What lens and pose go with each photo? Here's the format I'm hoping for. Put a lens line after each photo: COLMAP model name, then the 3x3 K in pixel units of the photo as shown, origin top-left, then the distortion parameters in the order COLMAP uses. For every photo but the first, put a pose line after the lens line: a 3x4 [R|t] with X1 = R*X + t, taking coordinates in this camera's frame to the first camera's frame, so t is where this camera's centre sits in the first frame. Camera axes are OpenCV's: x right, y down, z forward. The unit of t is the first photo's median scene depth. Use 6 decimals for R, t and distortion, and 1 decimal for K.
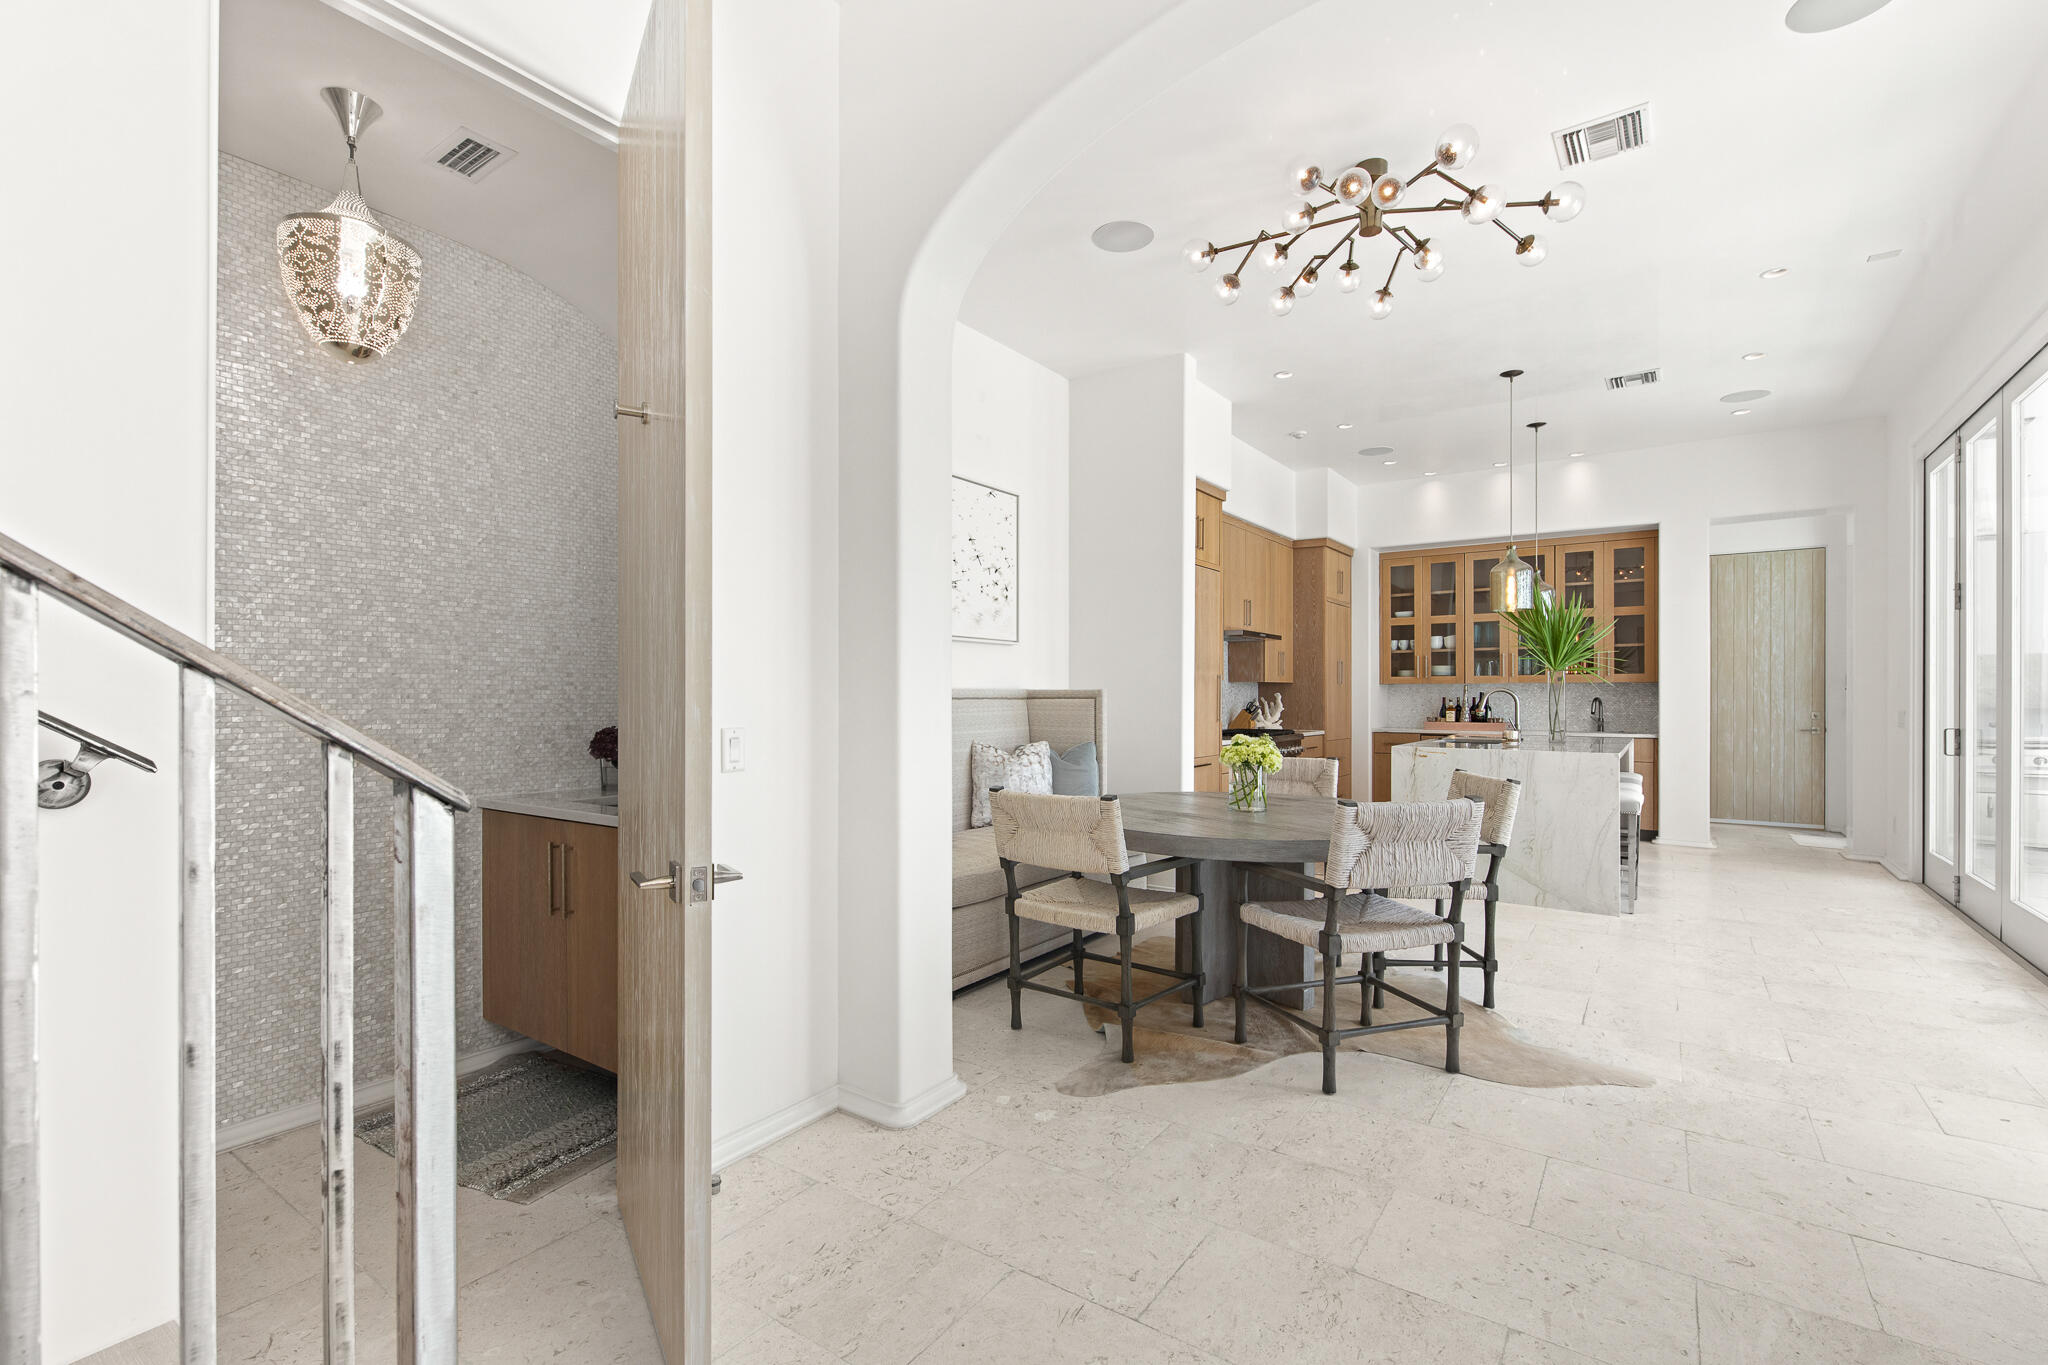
lens RADIAL K [[922.0, 0, 1020.0], [0, 922.0, 696.2], [0, 0, 1]] dist [0.009169, -0.002732]
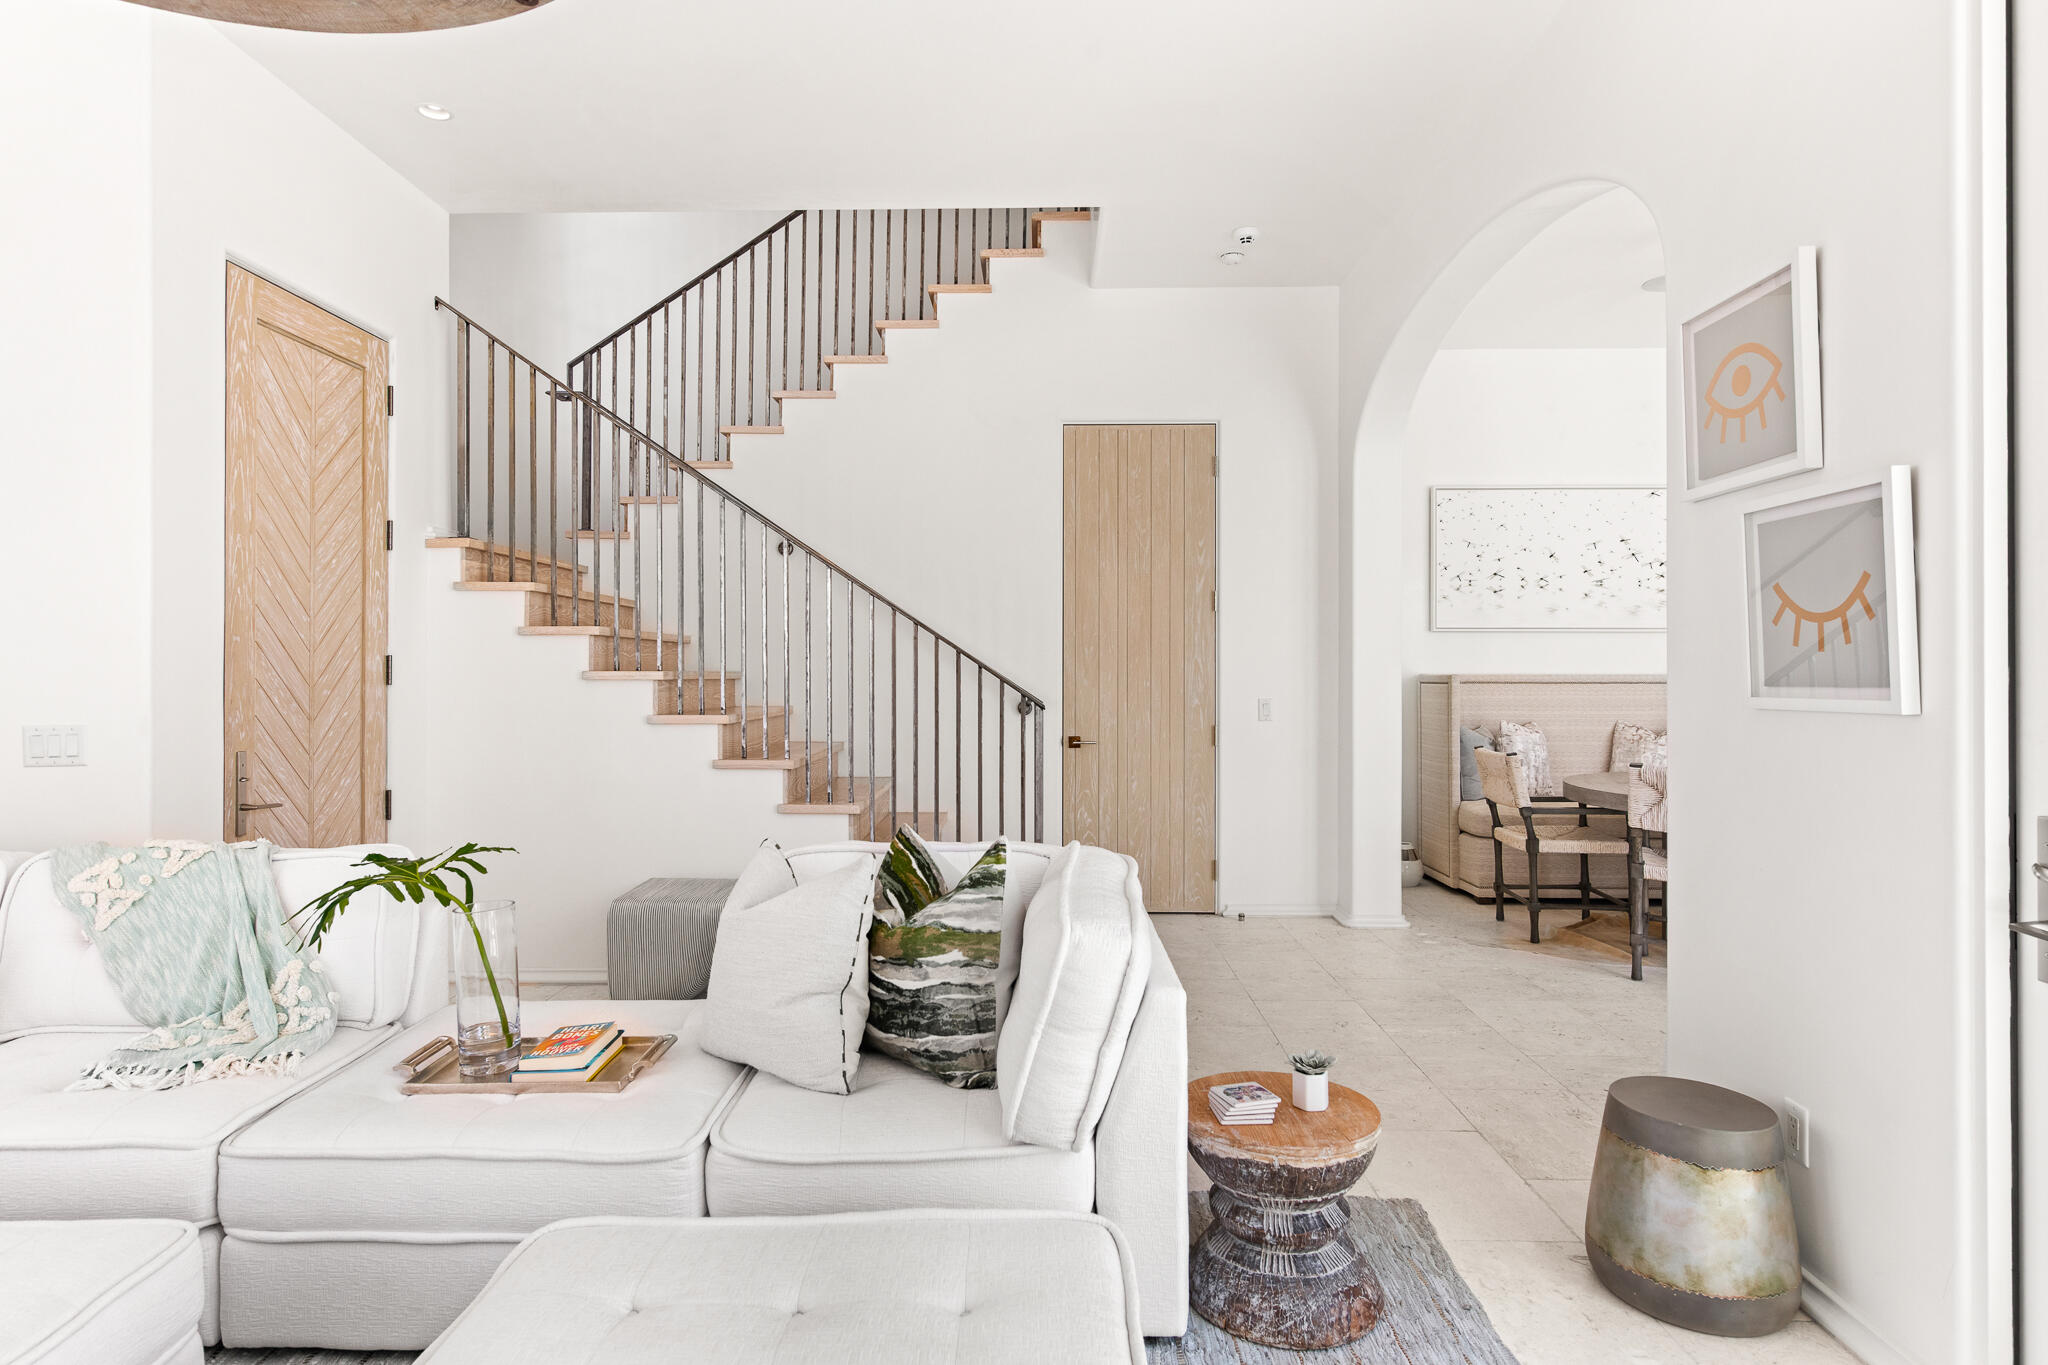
lens RADIAL K [[1105.9, 0, 1007.4], [0, 1105.9, 672.1], [0, 0, 1]] dist [-0.001768, 0.006504]
pose [[0.552006, 0.002696, -0.833836, 0.654869], [-0.001329, 0.999996, 0.002354, -0.012332], [0.833839, -0.000191, 0.552008, -0.366919]]
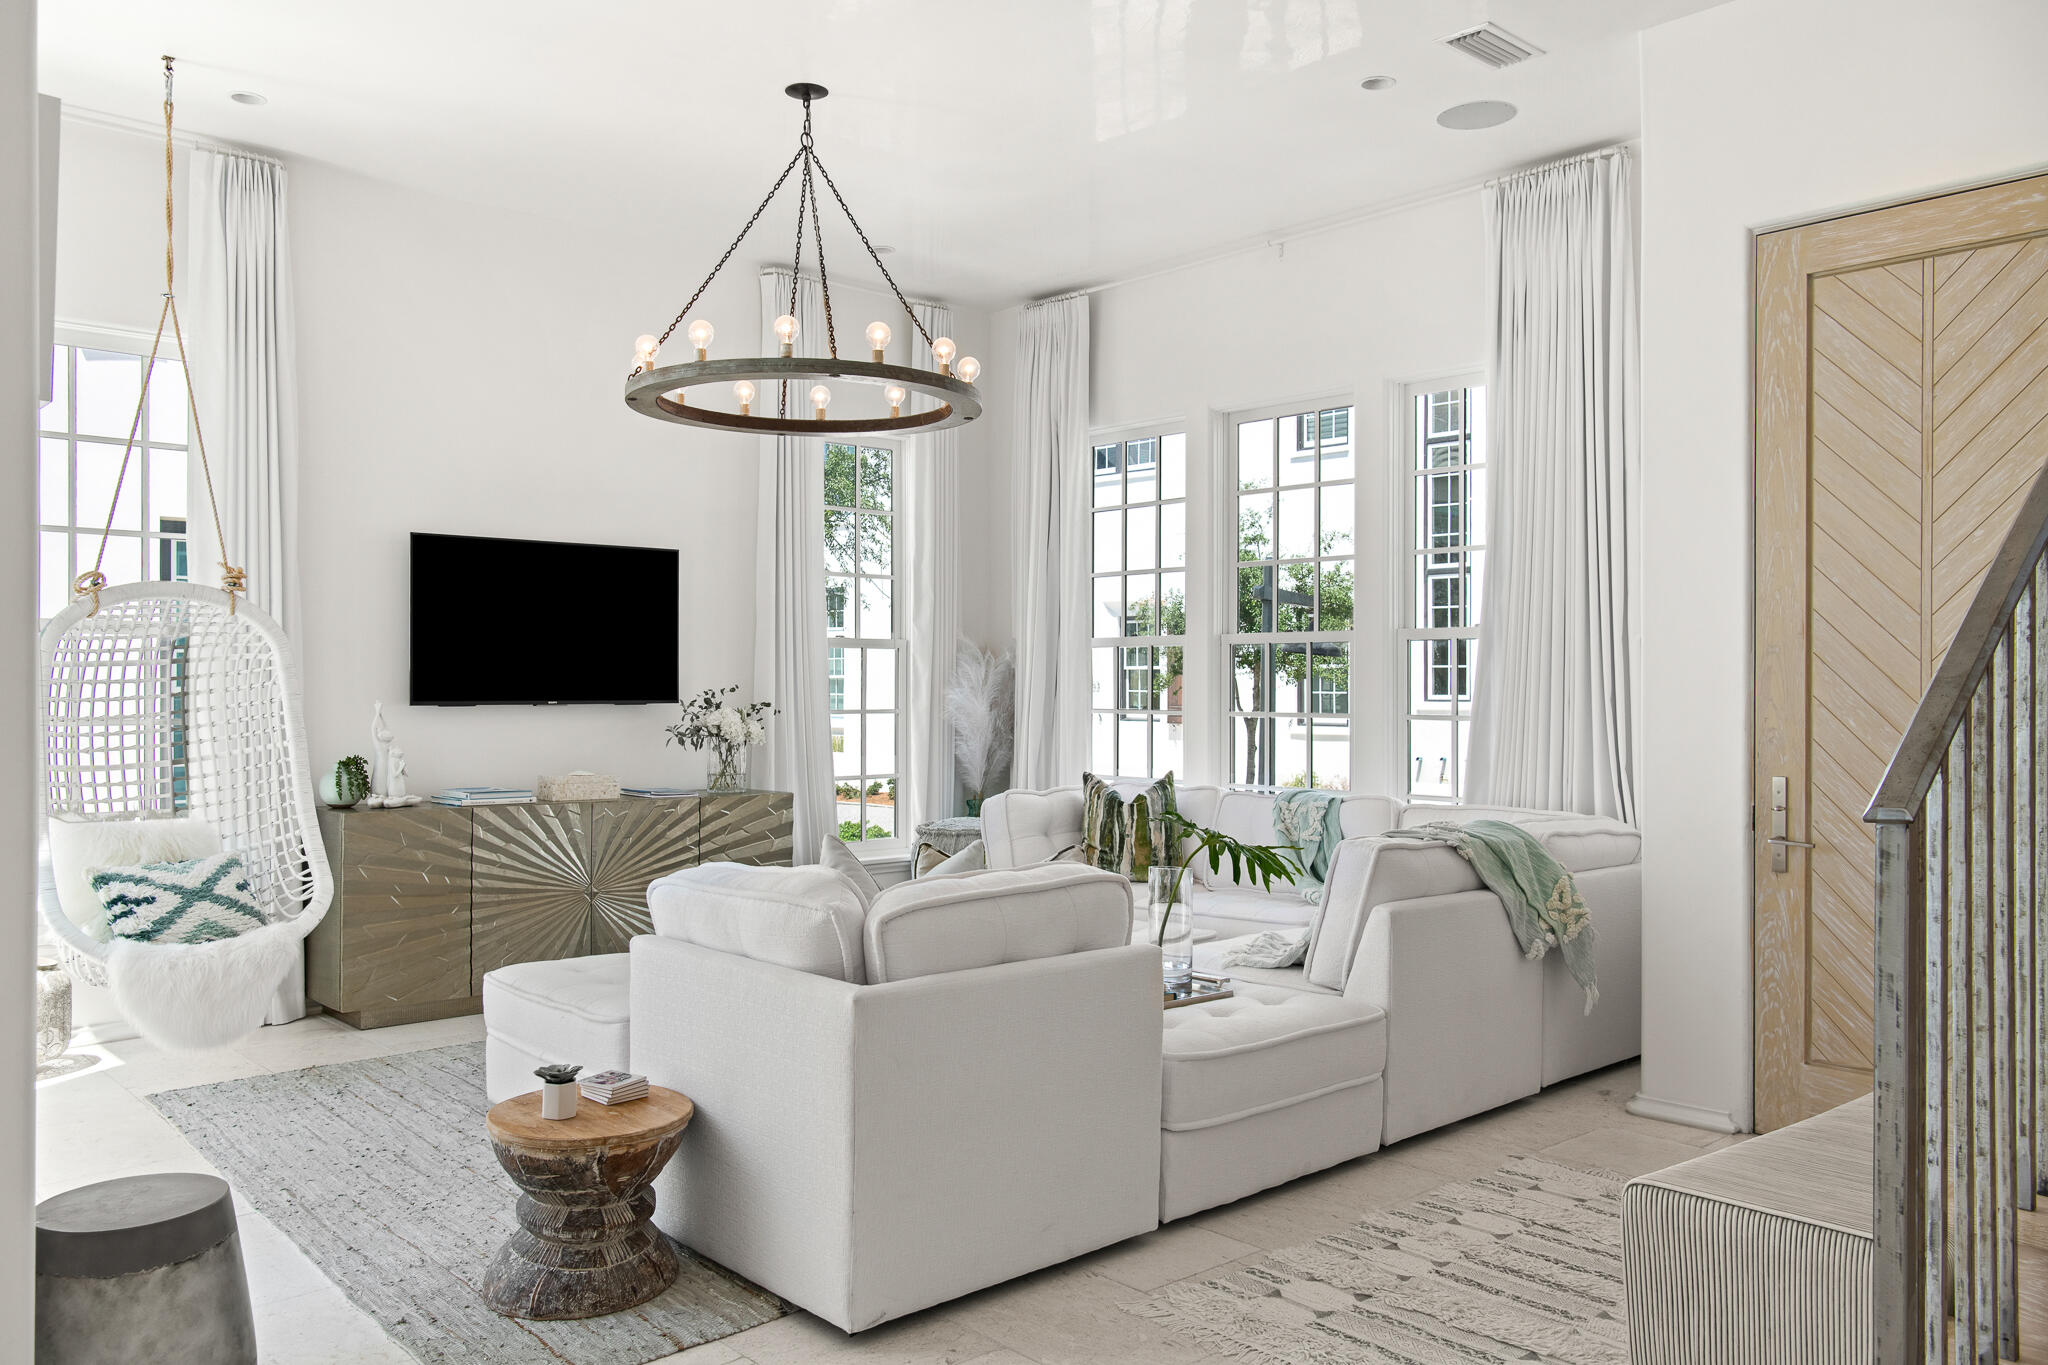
lens RADIAL K [[1552.2, 0, 1007.0], [0, 1552.2, 681.4], [0, 0, 1]] dist [-0.001603, 0.021079]
pose [[-0.974418, -0.003845, 0.224712, 0.021976], [-0.004140, 0.999991, -0.000839, -0.010615], [-0.224707, -0.001748, -0.974425, 0.571399]]
